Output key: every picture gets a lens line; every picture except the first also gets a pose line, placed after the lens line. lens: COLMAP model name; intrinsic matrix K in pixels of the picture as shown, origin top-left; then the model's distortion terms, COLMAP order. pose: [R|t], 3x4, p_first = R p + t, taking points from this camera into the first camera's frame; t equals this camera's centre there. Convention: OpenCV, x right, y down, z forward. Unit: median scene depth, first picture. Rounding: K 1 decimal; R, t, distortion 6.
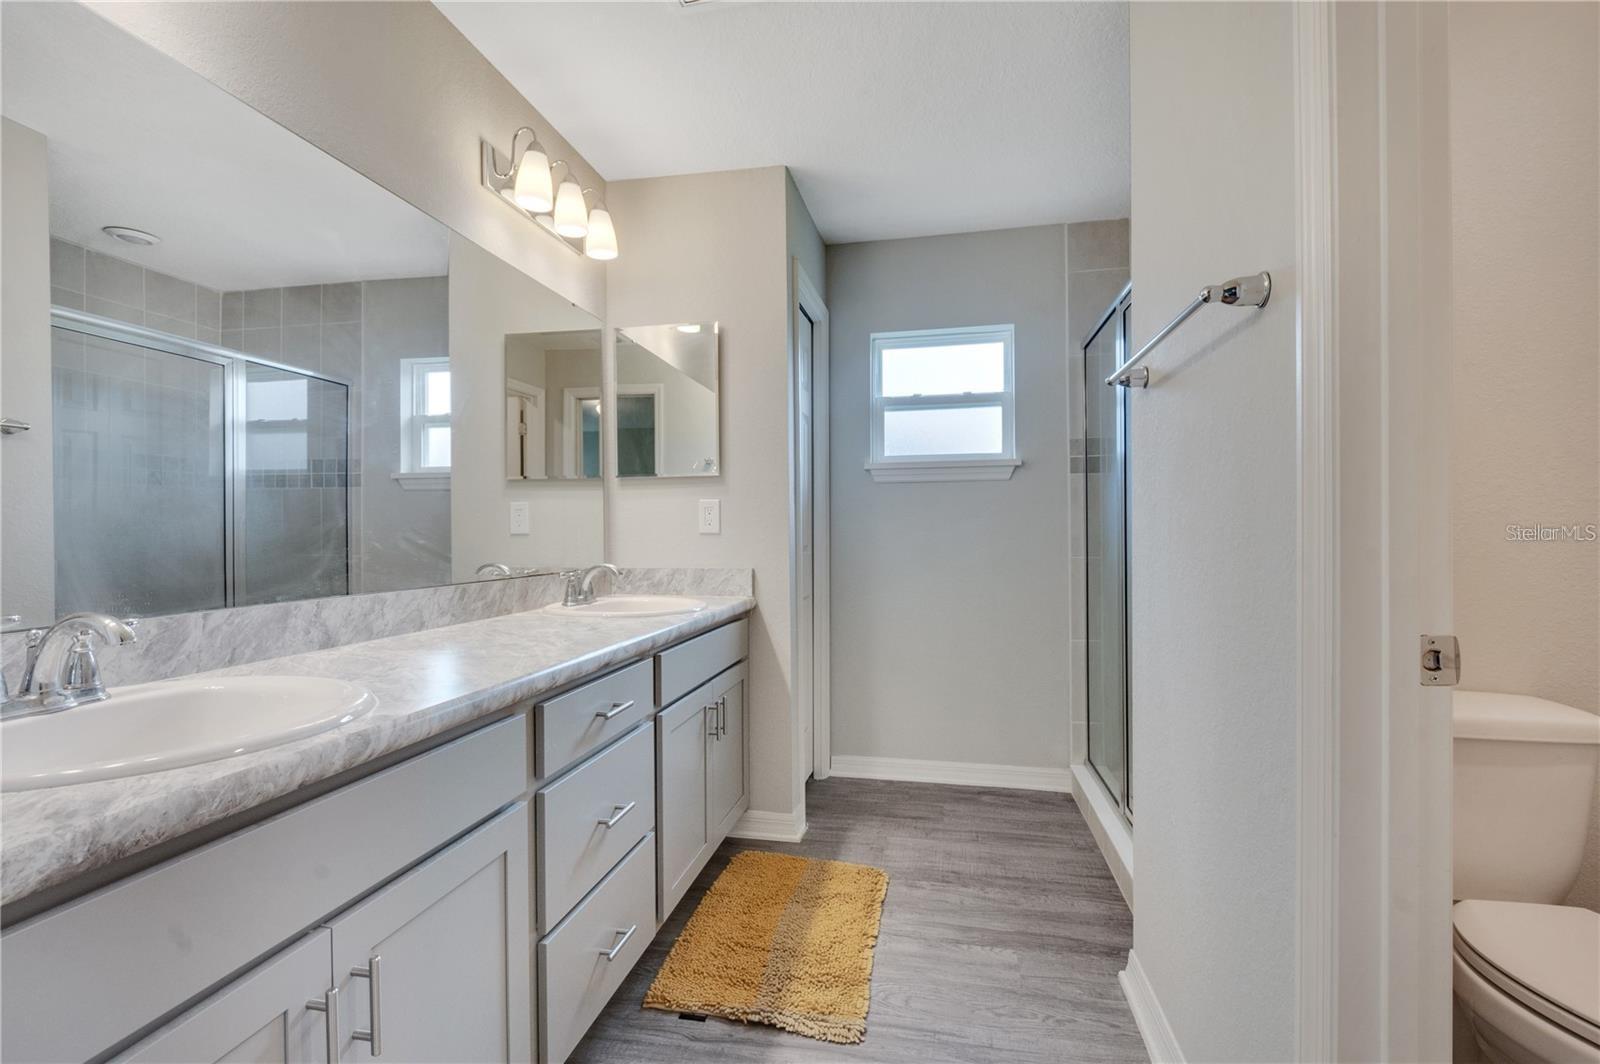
lens RADIAL K [[721.5, 0, 800.0], [0, 721.5, 532.0], [0, 0, 1]] dist [-0.007550, -0.000402]
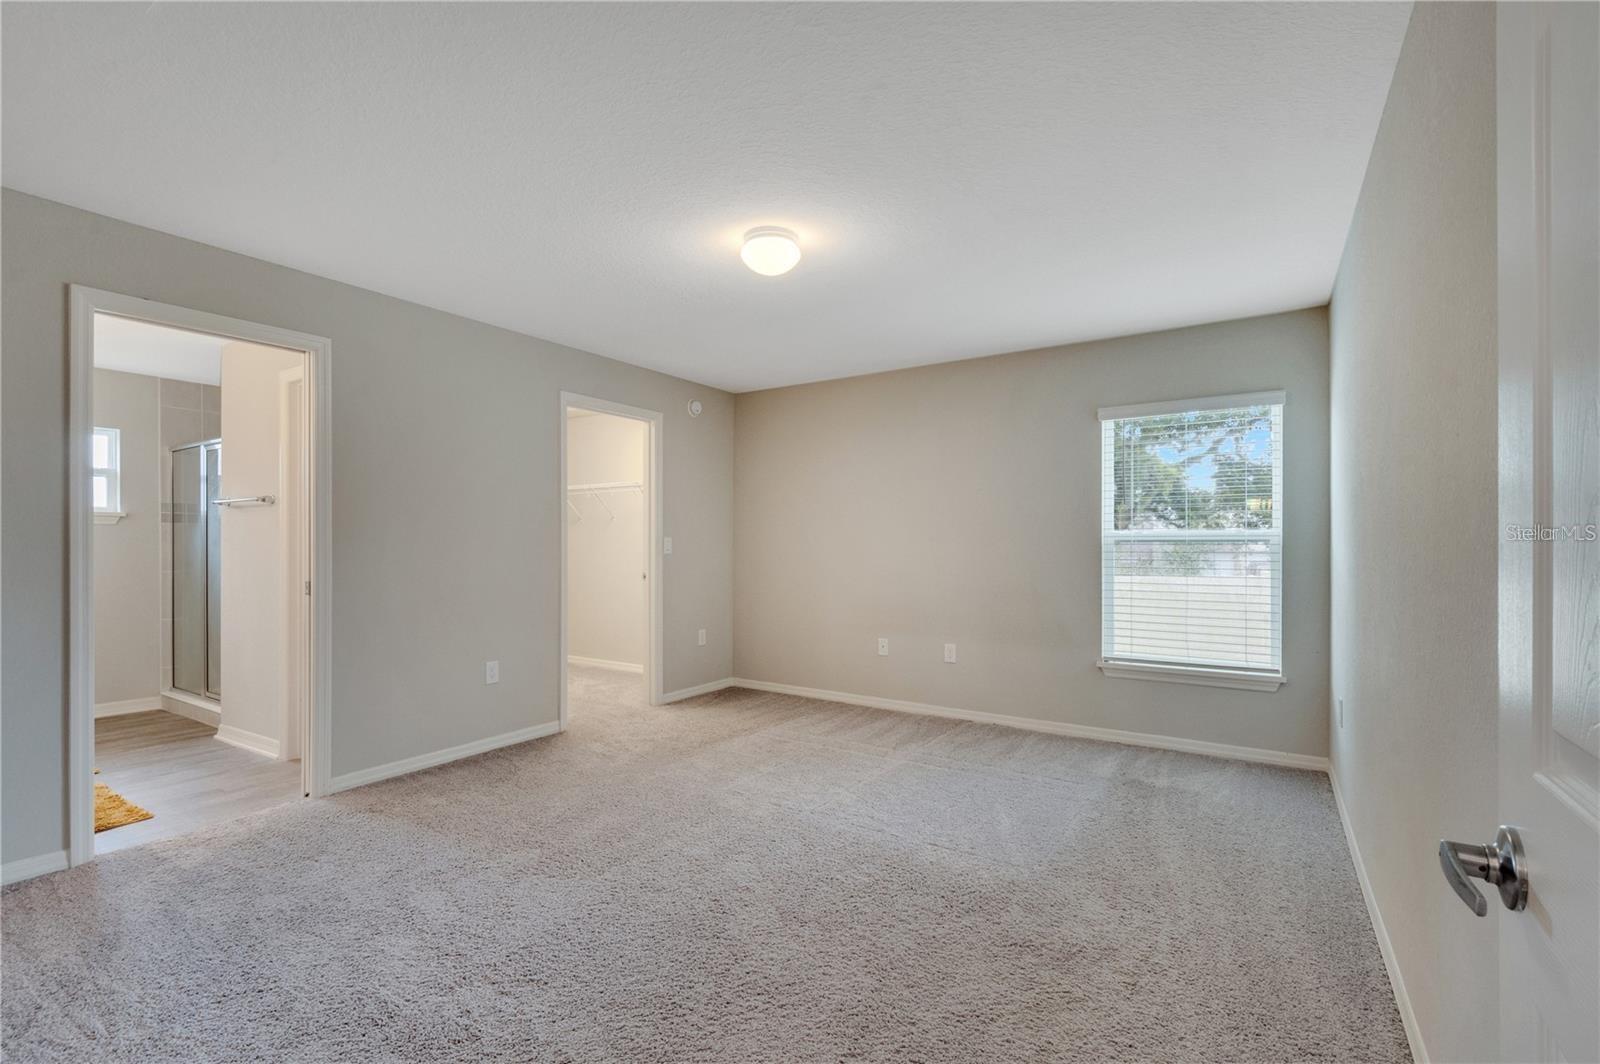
lens RADIAL K [[712.0, 0, 797.2], [0, 712.0, 546.0], [0, 0, 1]] dist [0.003407, -0.004408]
pose [[0.371833, 0.006052, 0.928280, -0.644588], [0.006114, 0.999941, -0.008969, -0.000640], [-0.928279, 0.009011, 0.371774, -1.053287]]
